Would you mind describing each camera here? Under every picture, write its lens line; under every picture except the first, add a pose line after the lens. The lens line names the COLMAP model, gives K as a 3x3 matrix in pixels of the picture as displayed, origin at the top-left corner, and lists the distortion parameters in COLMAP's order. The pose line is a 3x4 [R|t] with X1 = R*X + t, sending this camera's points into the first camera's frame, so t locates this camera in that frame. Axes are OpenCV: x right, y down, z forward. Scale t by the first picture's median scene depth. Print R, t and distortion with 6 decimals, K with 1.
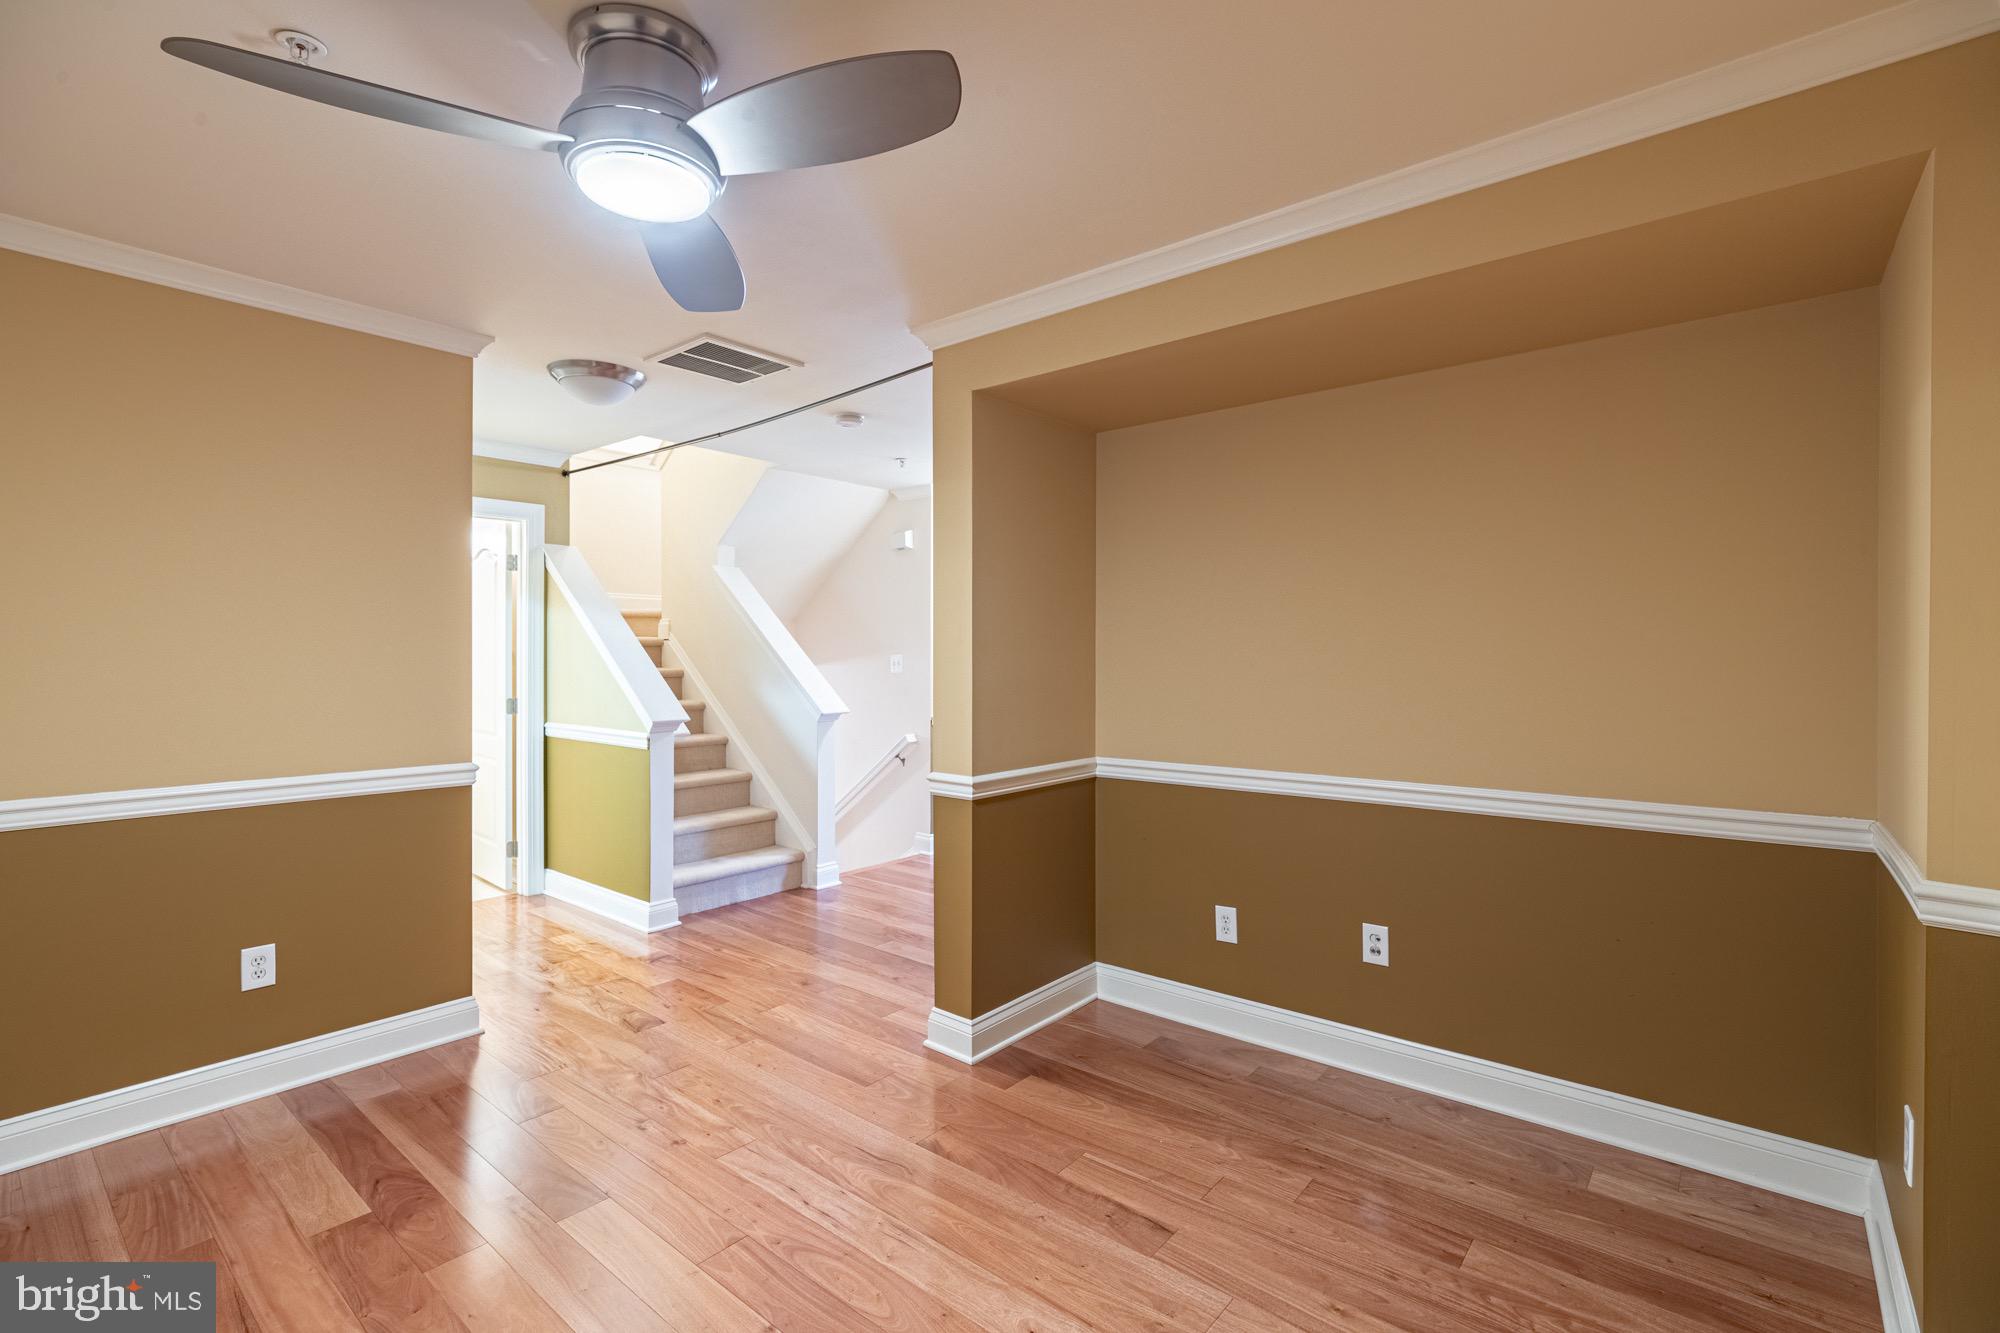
lens RADIAL K [[902.1, 0, 1003.0], [0, 902.1, 654.4], [0, 0, 1]] dist [-0.011673, 0.006265]
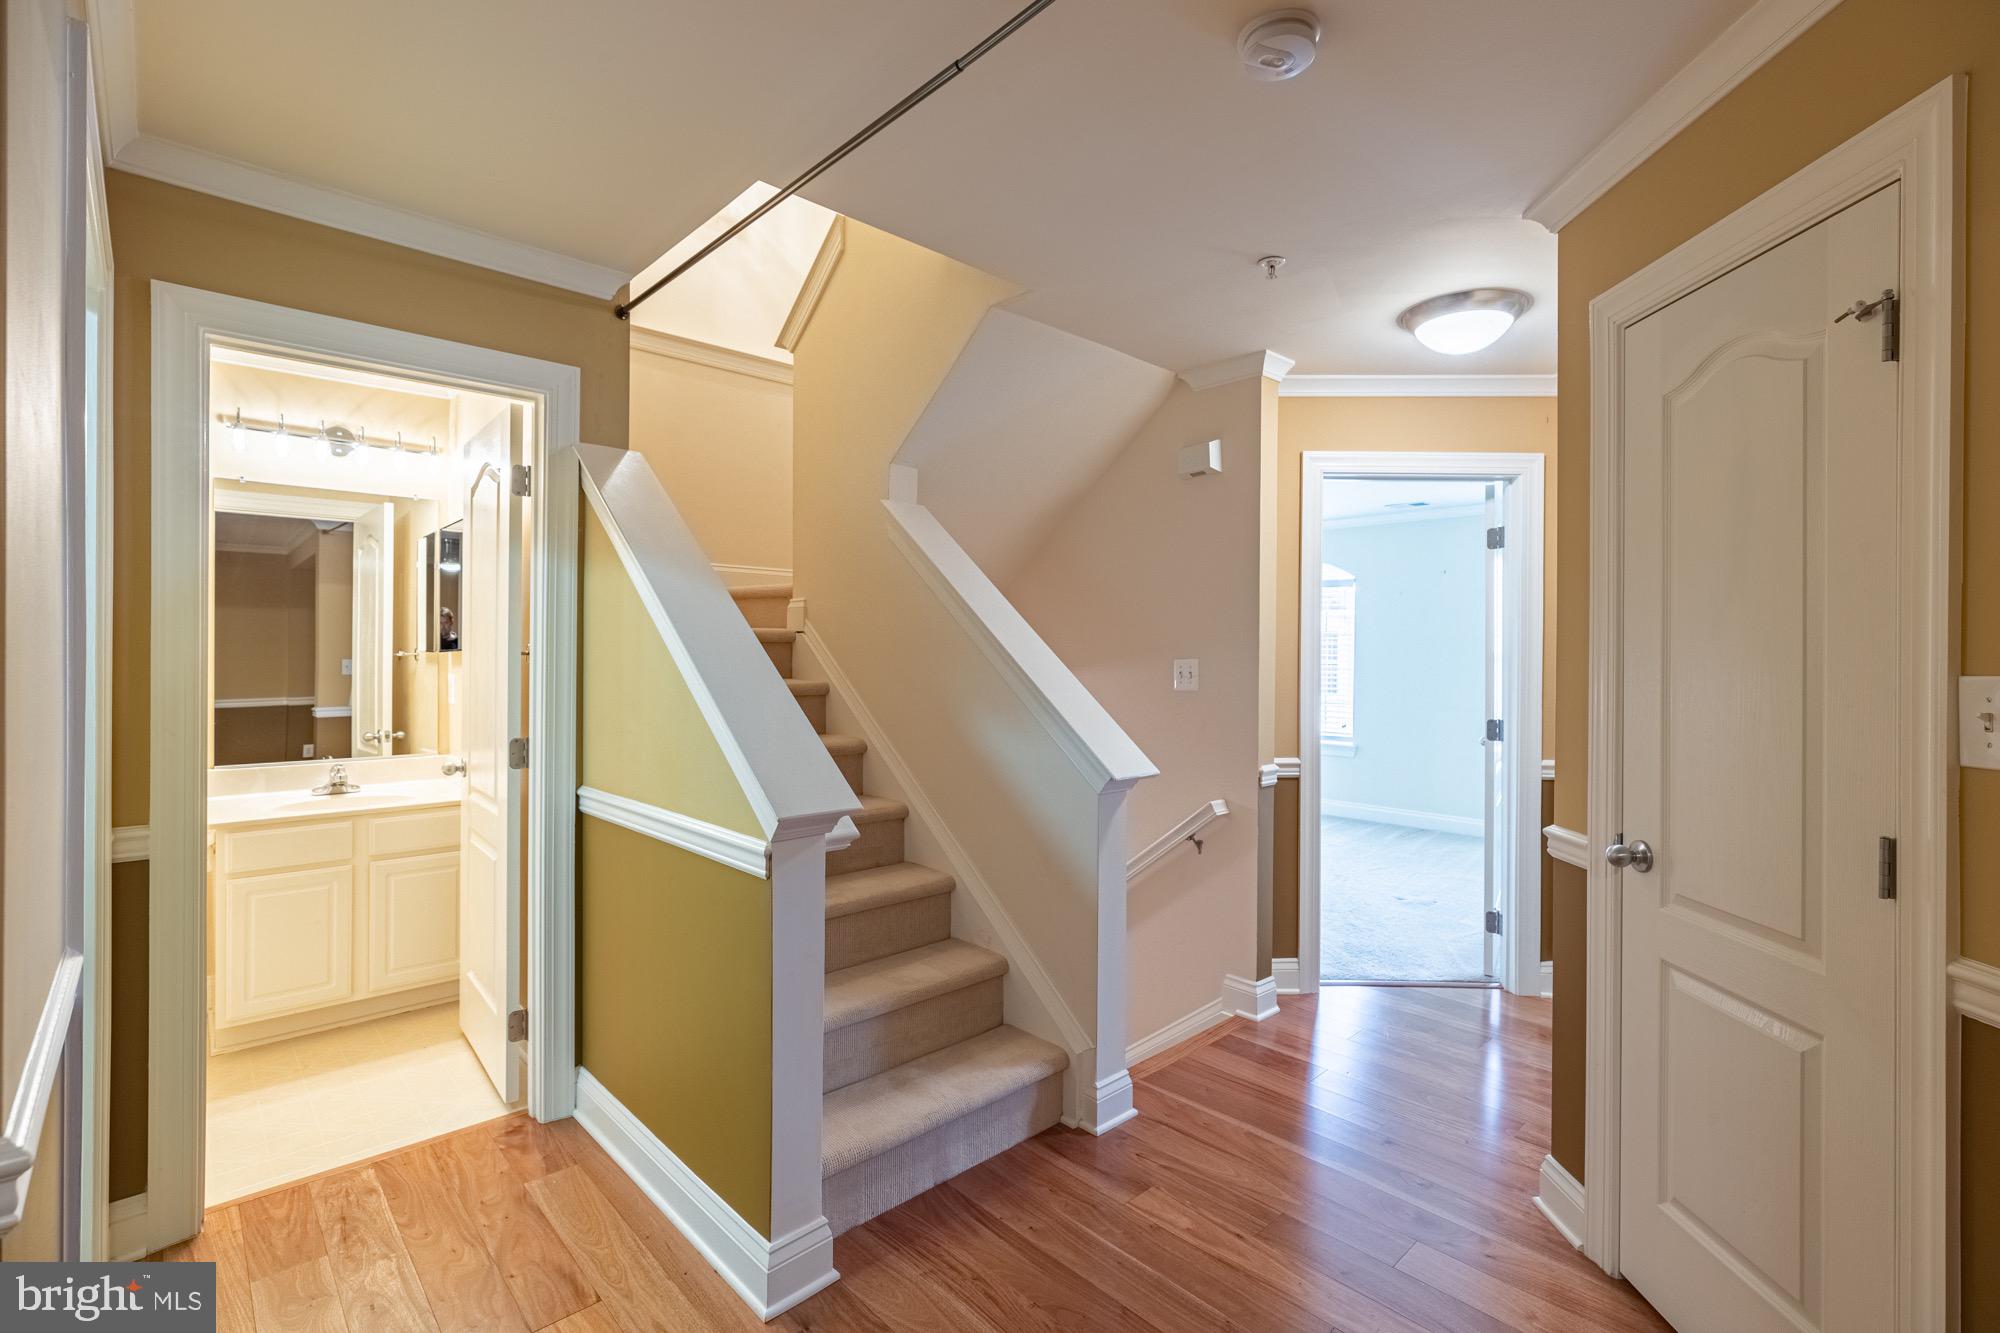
lens RADIAL K [[902.1, 0, 1003.0], [0, 902.1, 654.4], [0, 0, 1]] dist [-0.011673, 0.006265]
pose [[0.992272, 0.003773, -0.124024, -0.195267], [-0.004597, 0.999969, -0.006357, 0.001857], [0.123996, 0.006878, 0.992259, 0.498374]]
